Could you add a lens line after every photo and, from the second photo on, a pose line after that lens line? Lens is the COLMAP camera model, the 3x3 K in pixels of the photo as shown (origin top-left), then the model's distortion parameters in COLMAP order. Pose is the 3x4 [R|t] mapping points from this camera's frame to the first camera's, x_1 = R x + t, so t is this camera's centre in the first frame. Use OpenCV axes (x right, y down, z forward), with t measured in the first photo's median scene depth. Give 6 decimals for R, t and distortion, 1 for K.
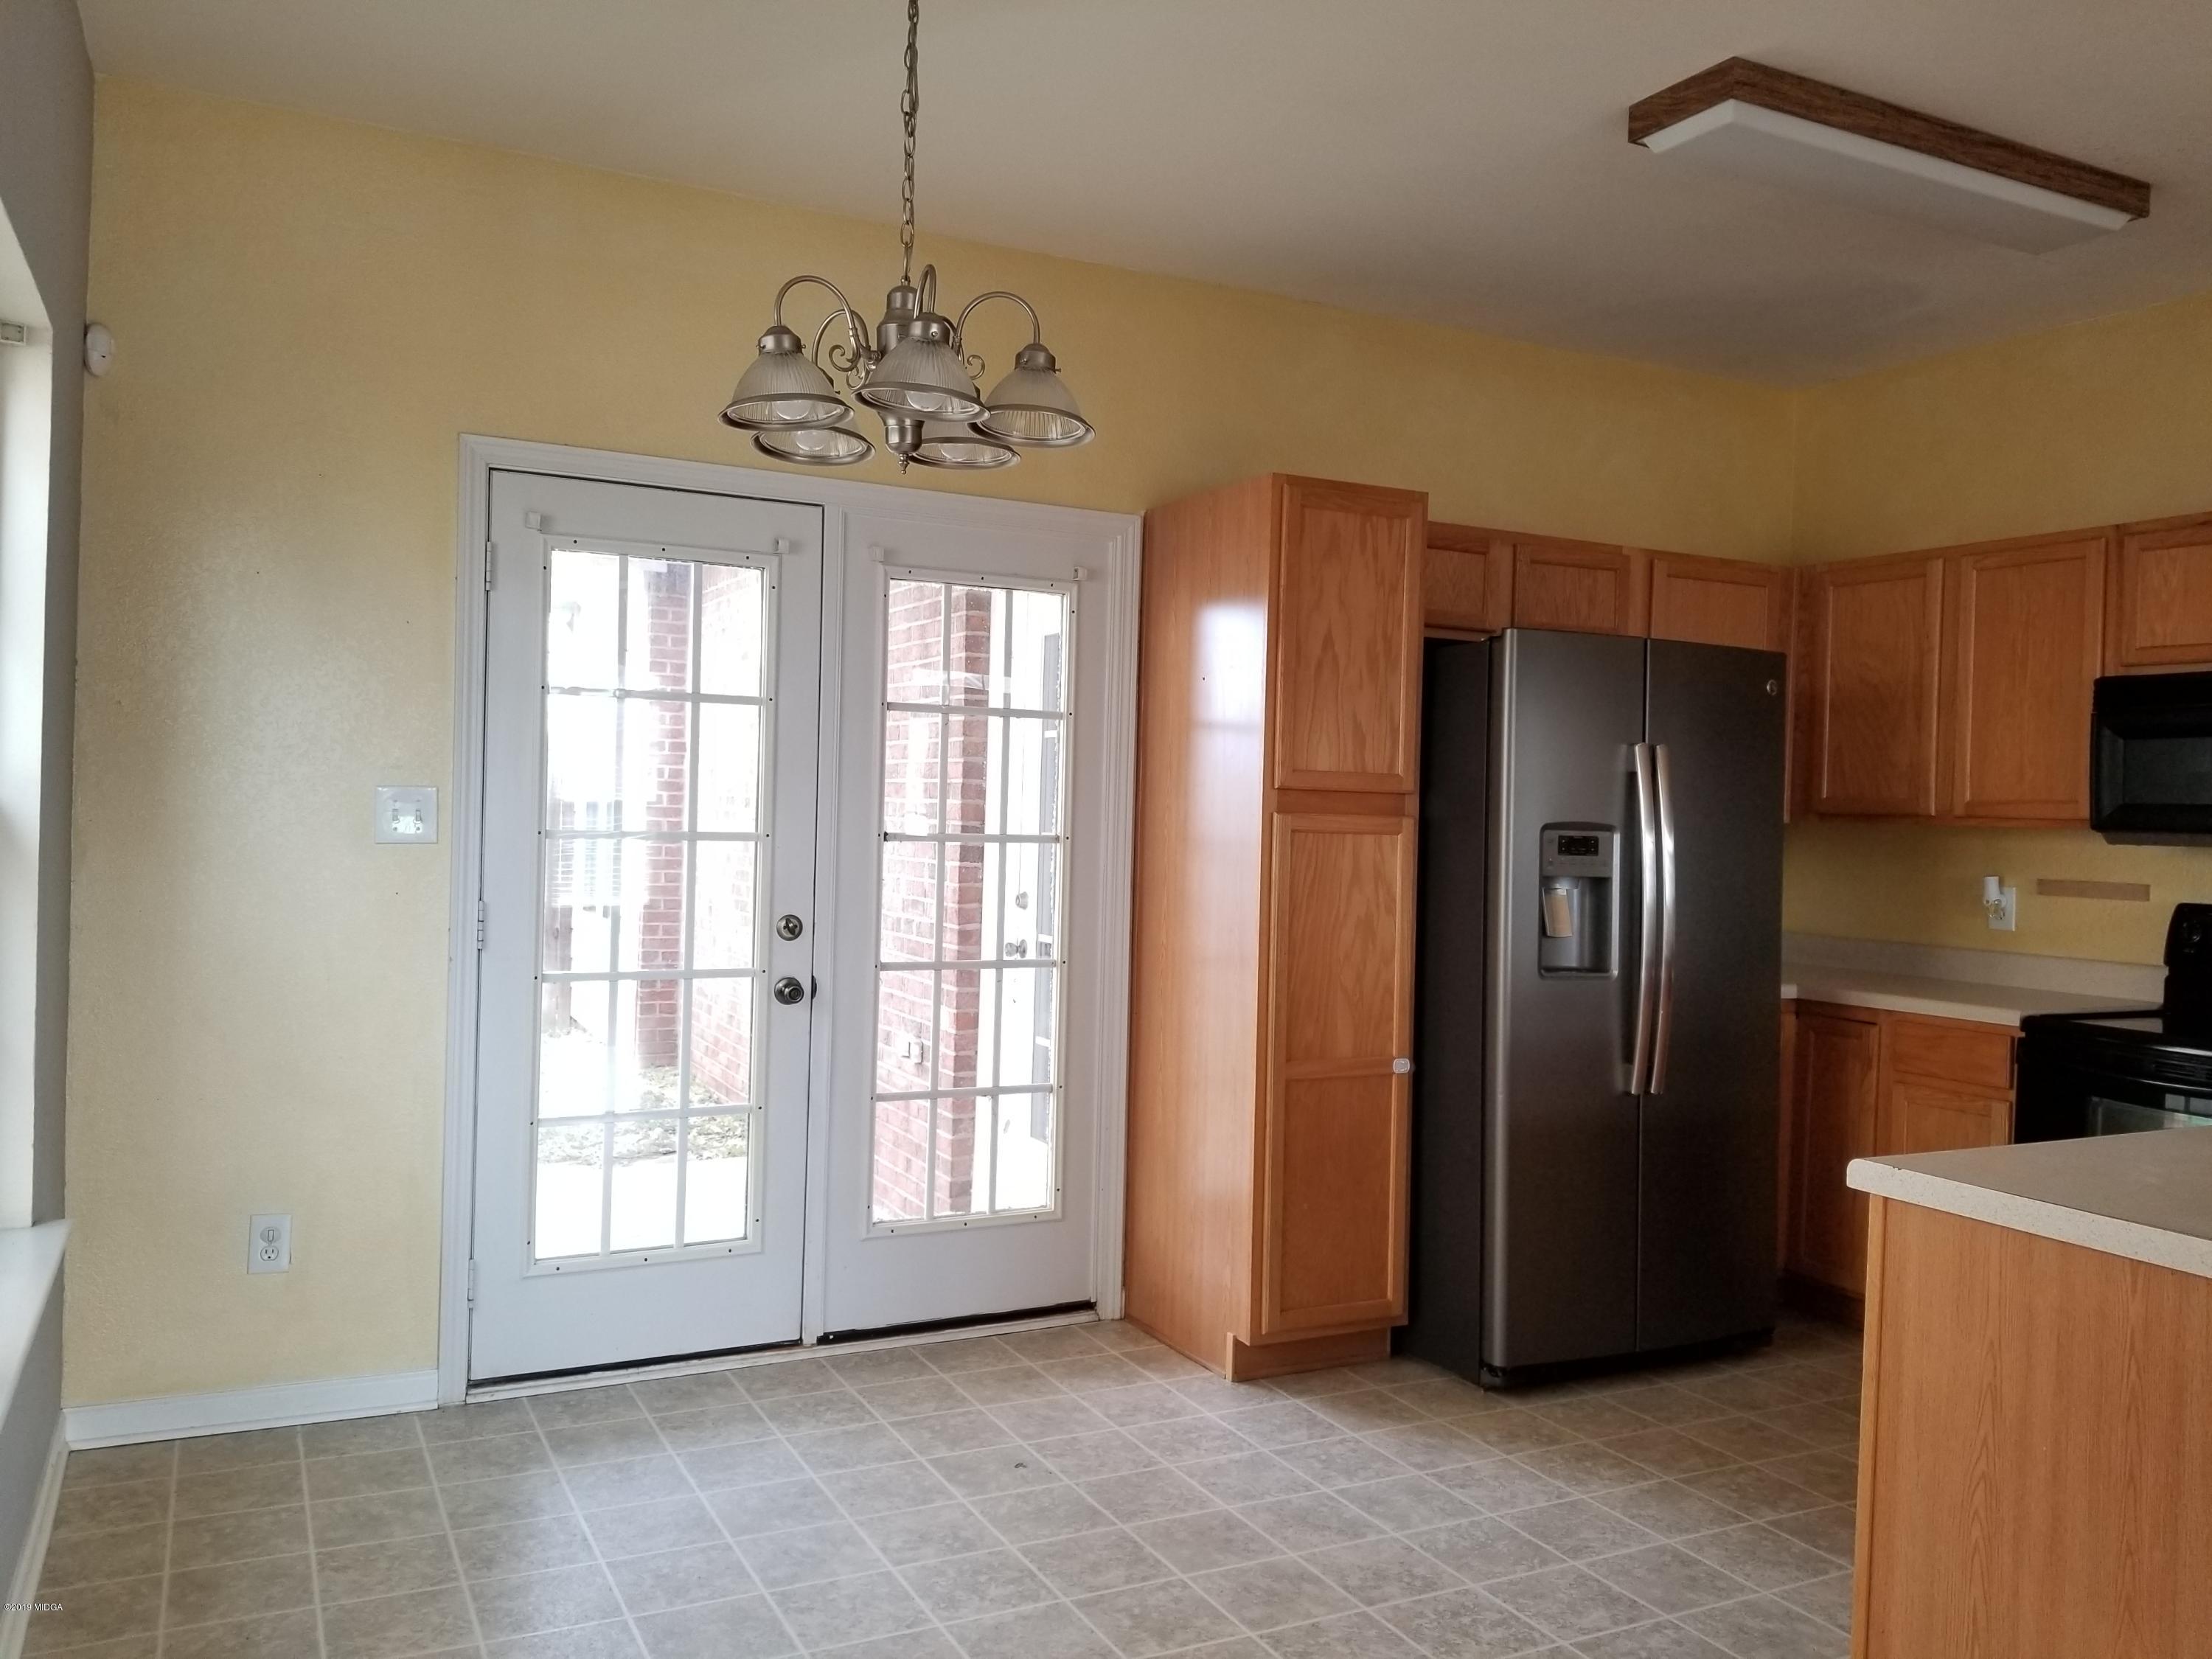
lens RADIAL K [[1719.4, 0, 1095.0], [0, 1719.4, 812.7], [0, 0, 1]] dist [0.073299, -0.113768]
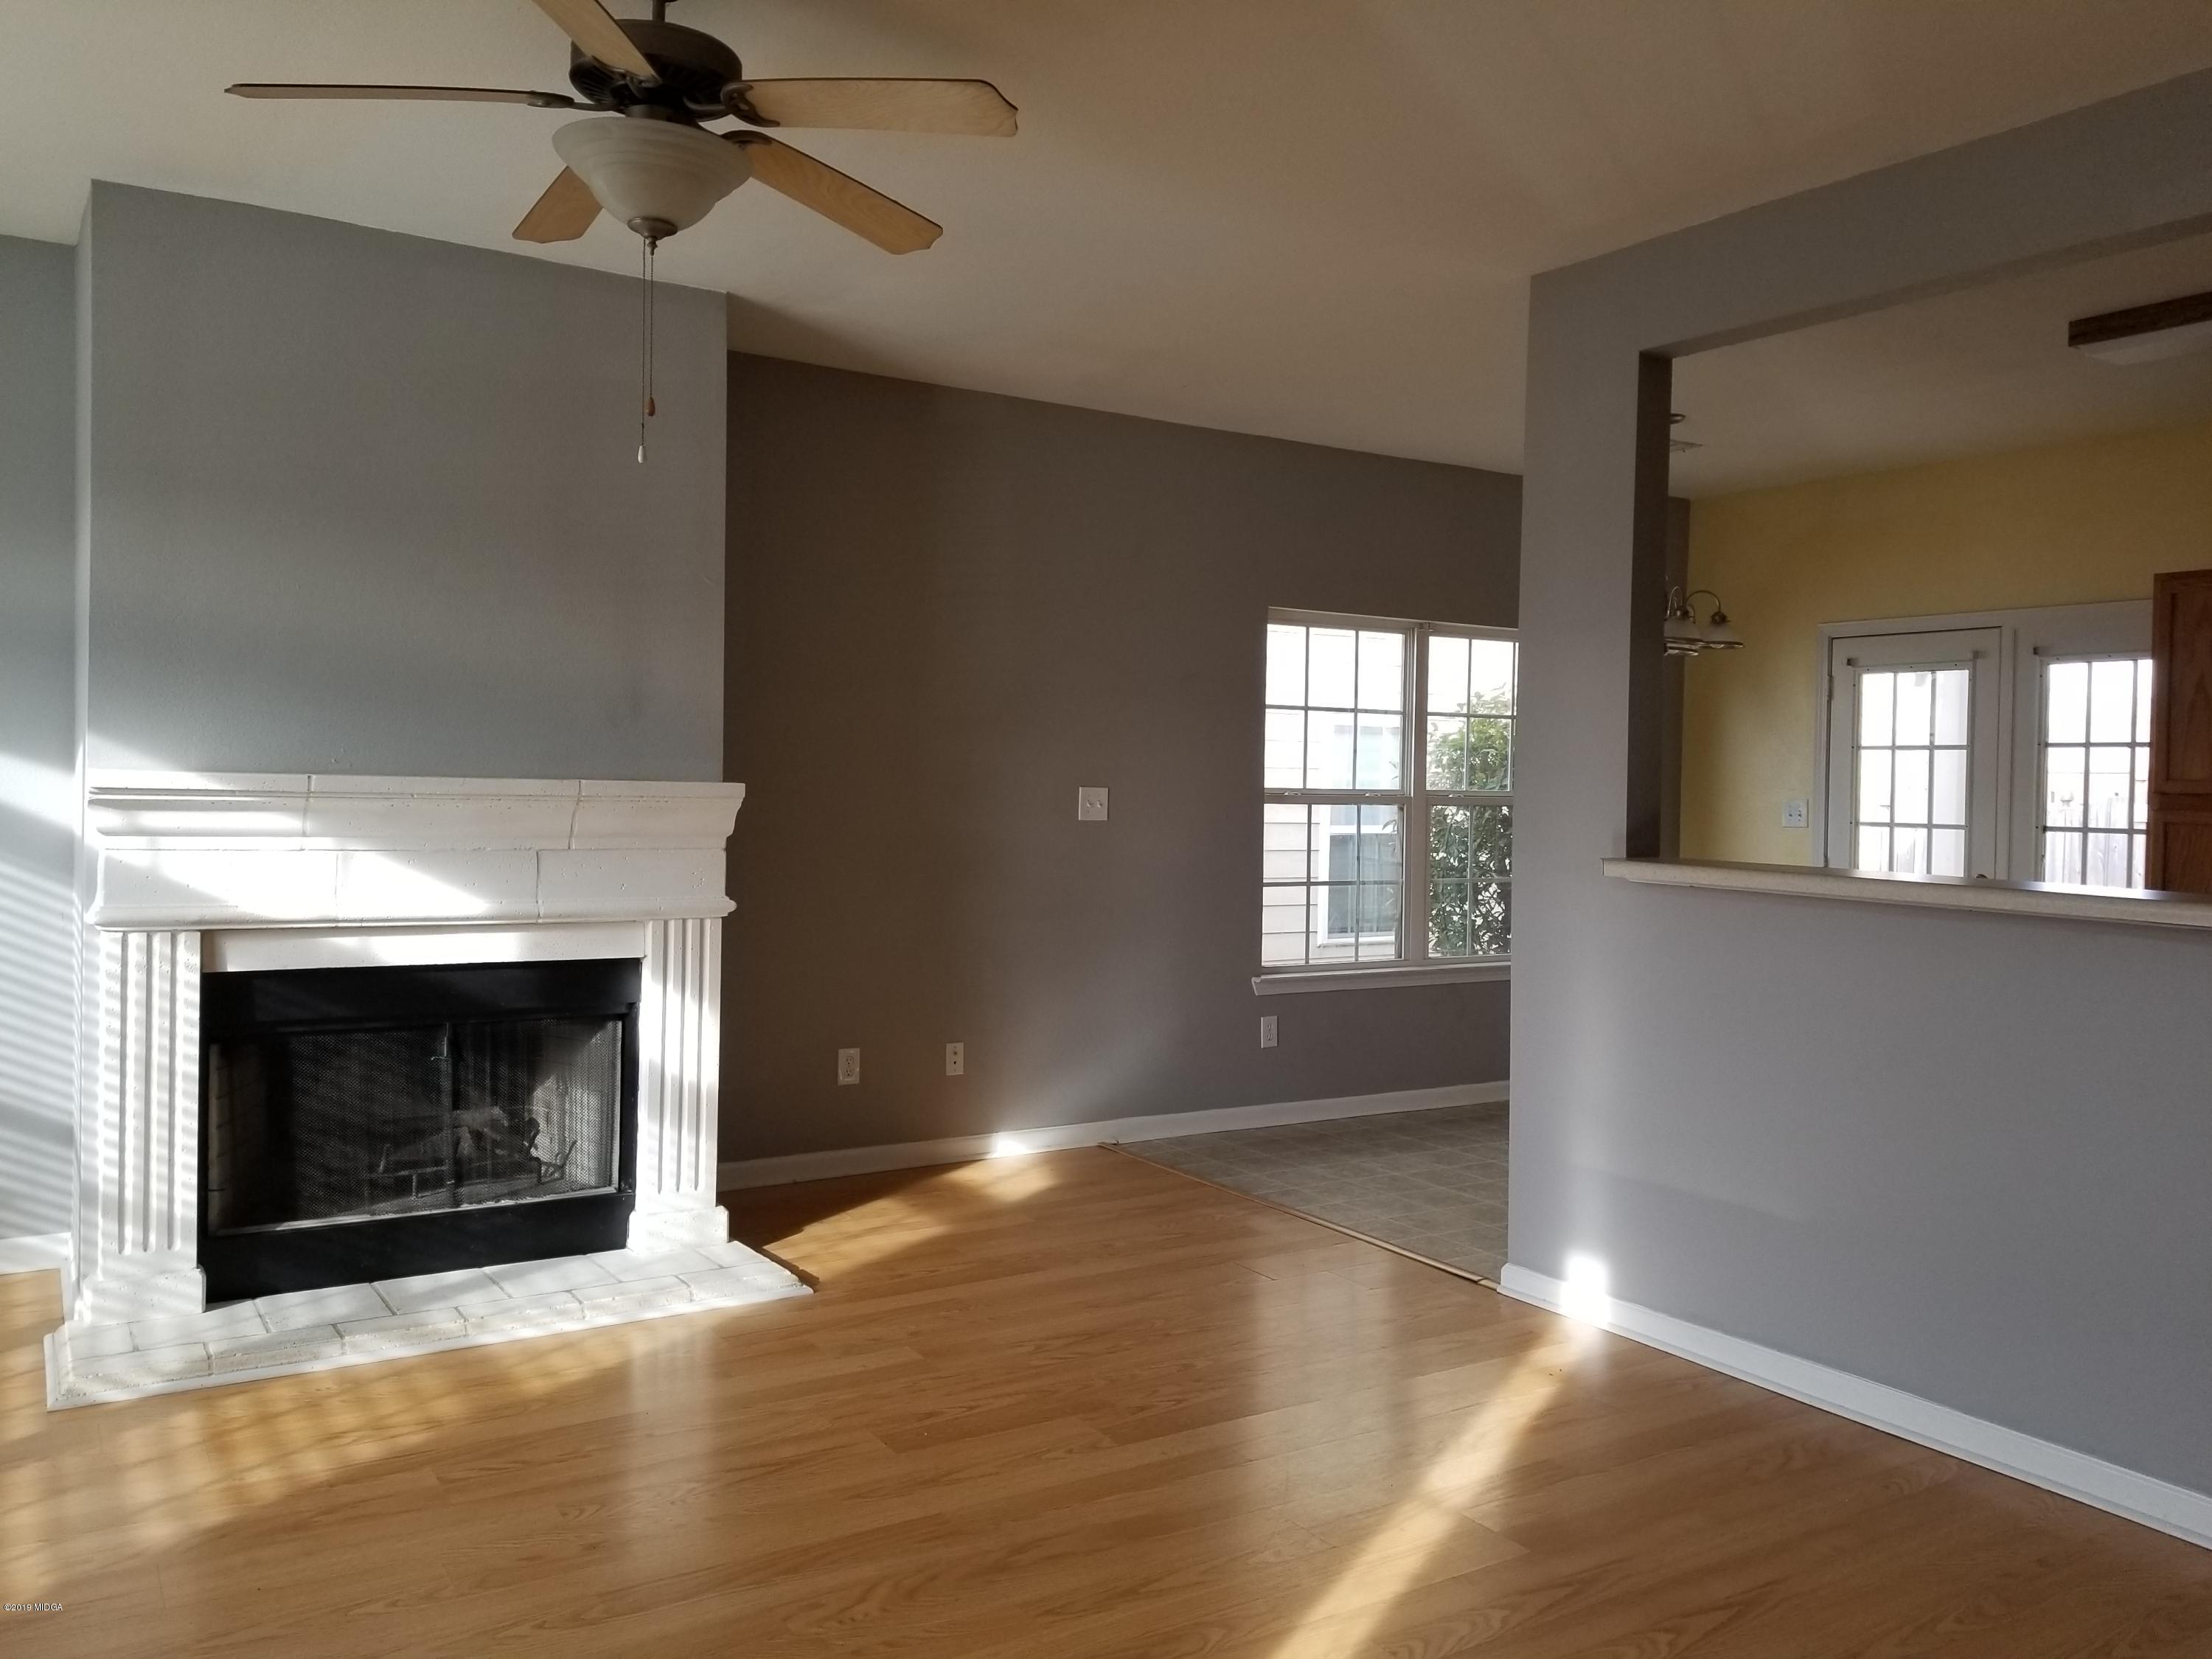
lens RADIAL K [[1719.4, 0, 1130.8], [0, 1719.4, 827.9], [0, 0, 1]] dist [0.073299, -0.113768]
pose [[0.112877, 0.002065, -0.993607, 1.407256], [-0.021051, 0.999778, -0.000314, 0.031947], [0.993386, 0.020952, 0.112895, -0.004820]]
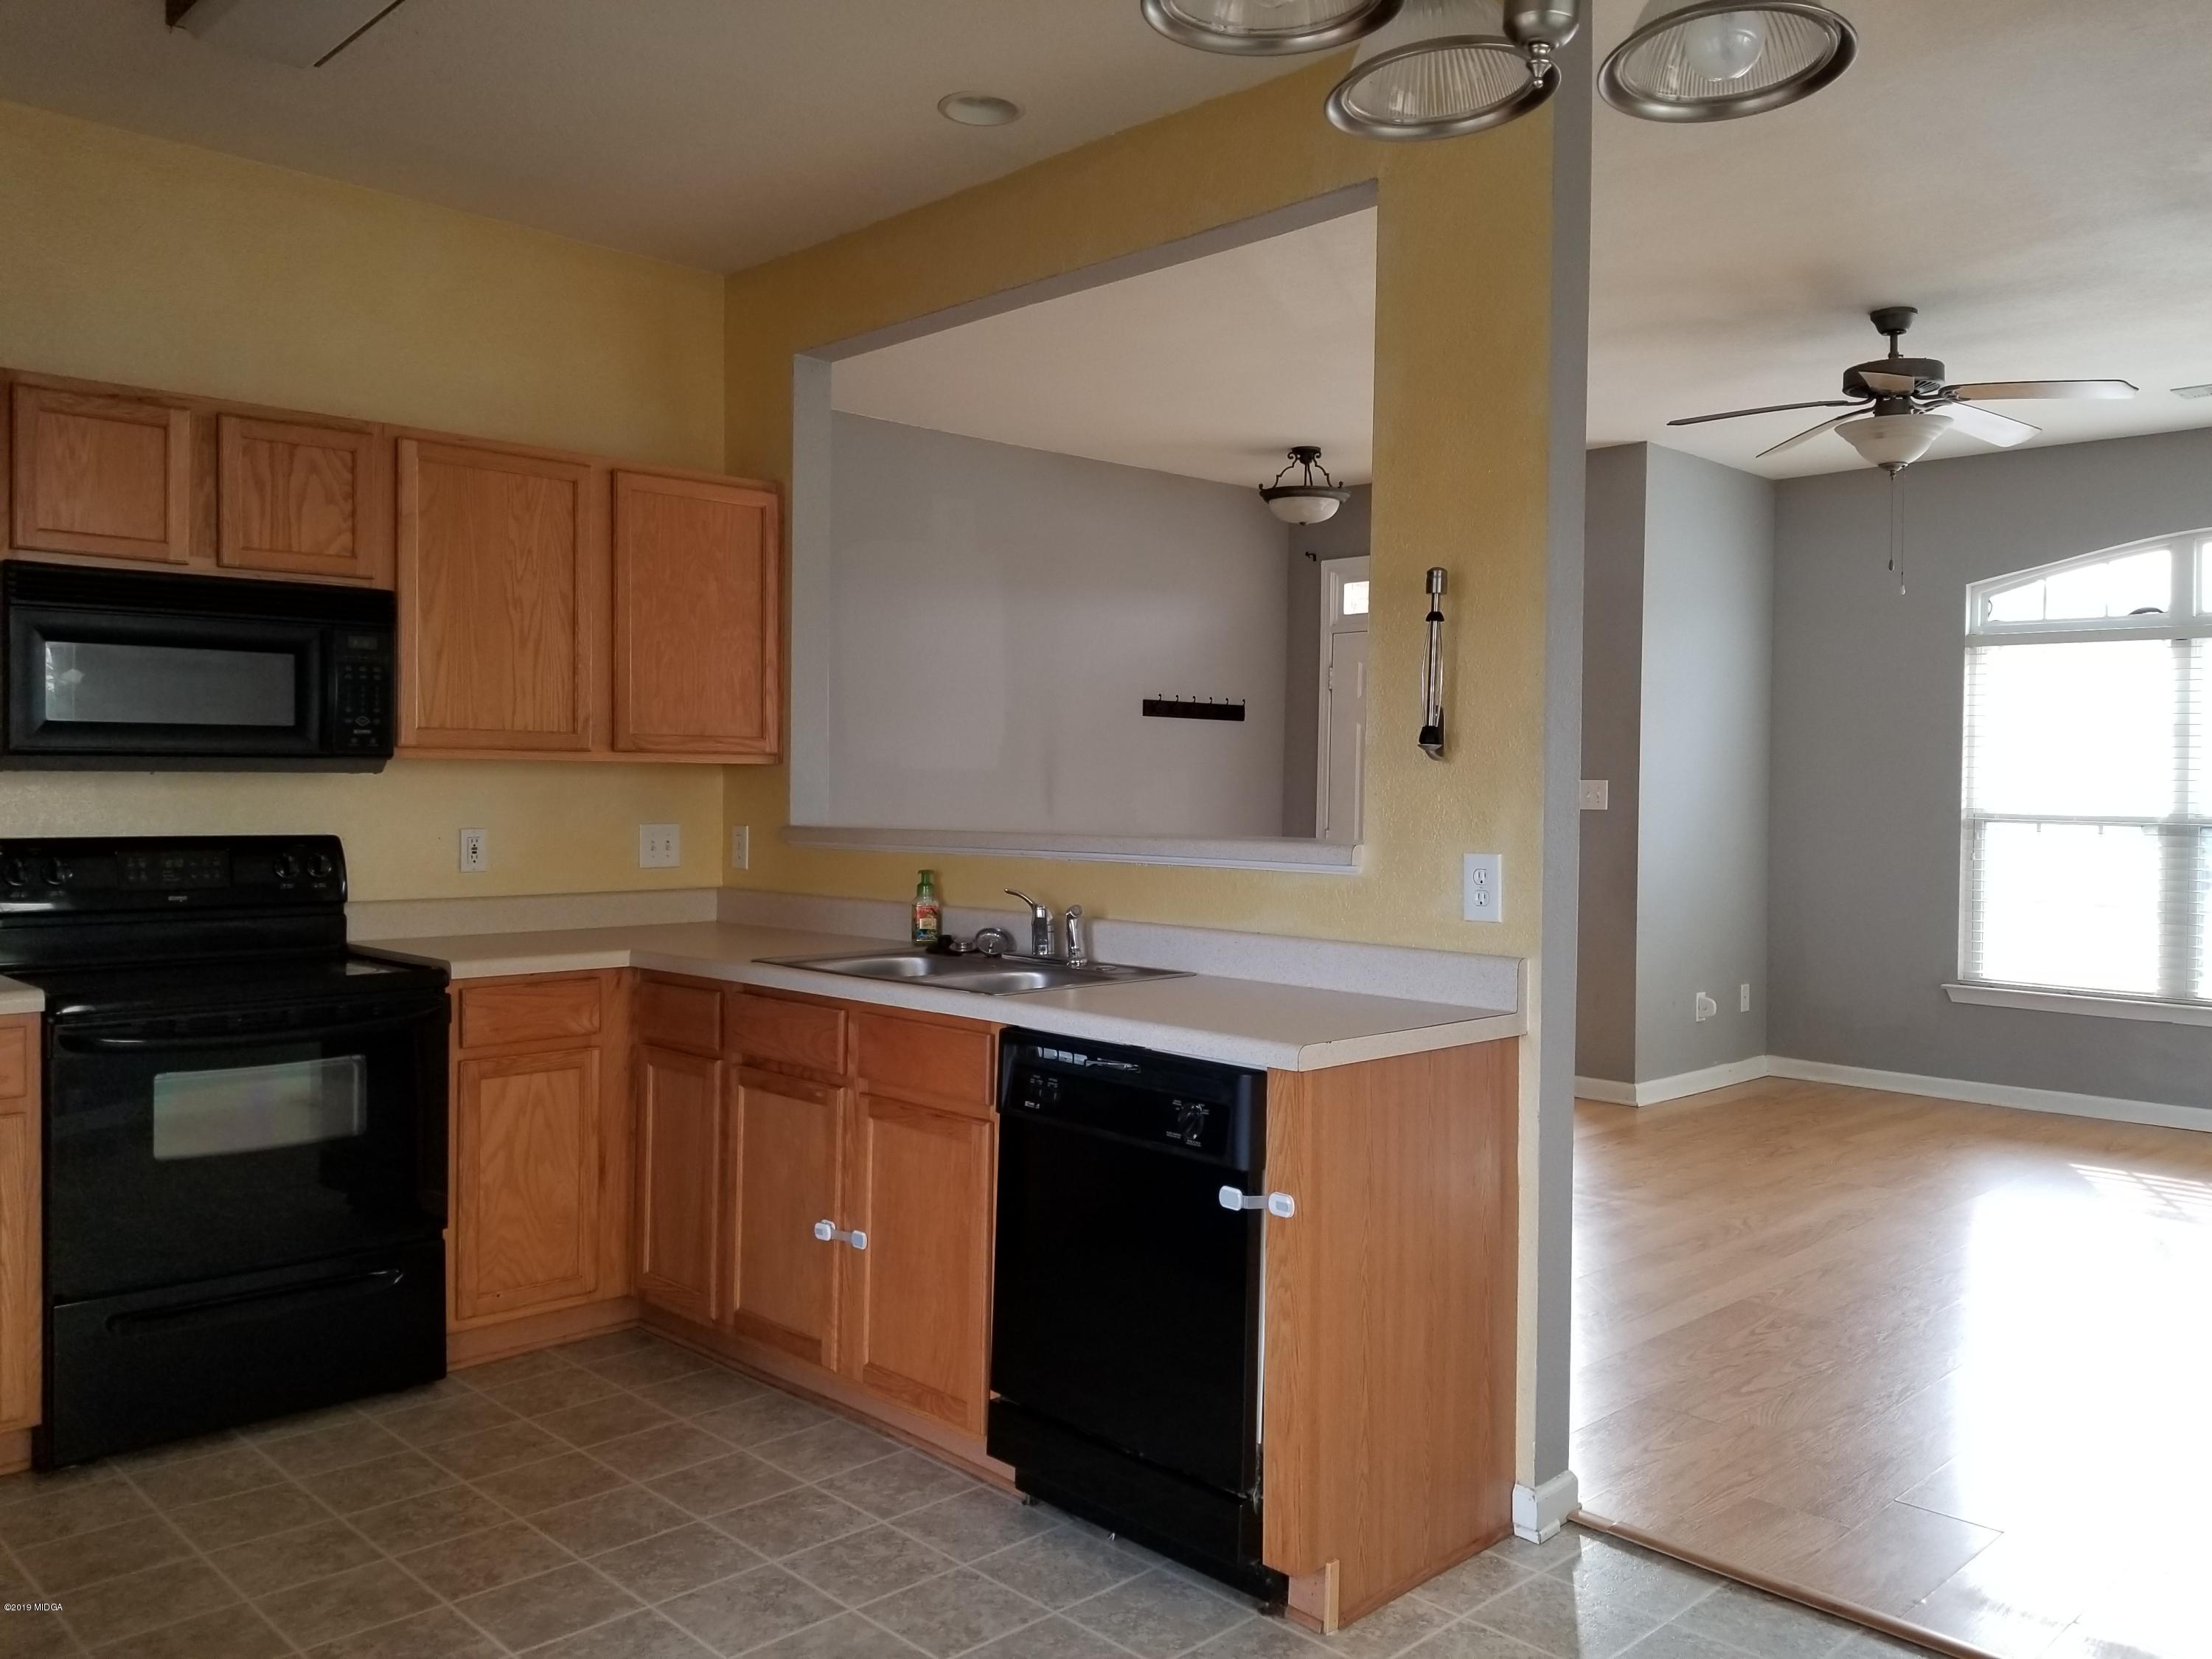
lens RADIAL K [[1719.4, 0, 1107.7], [0, 1719.4, 806.0], [0, 0, 1]] dist [0.073299, -0.113768]
pose [[-0.304097, -0.044946, 0.951580, -0.344304], [-0.015670, 0.998987, 0.042177, -0.007557], [-0.952512, -0.002086, -0.304493, 0.797761]]
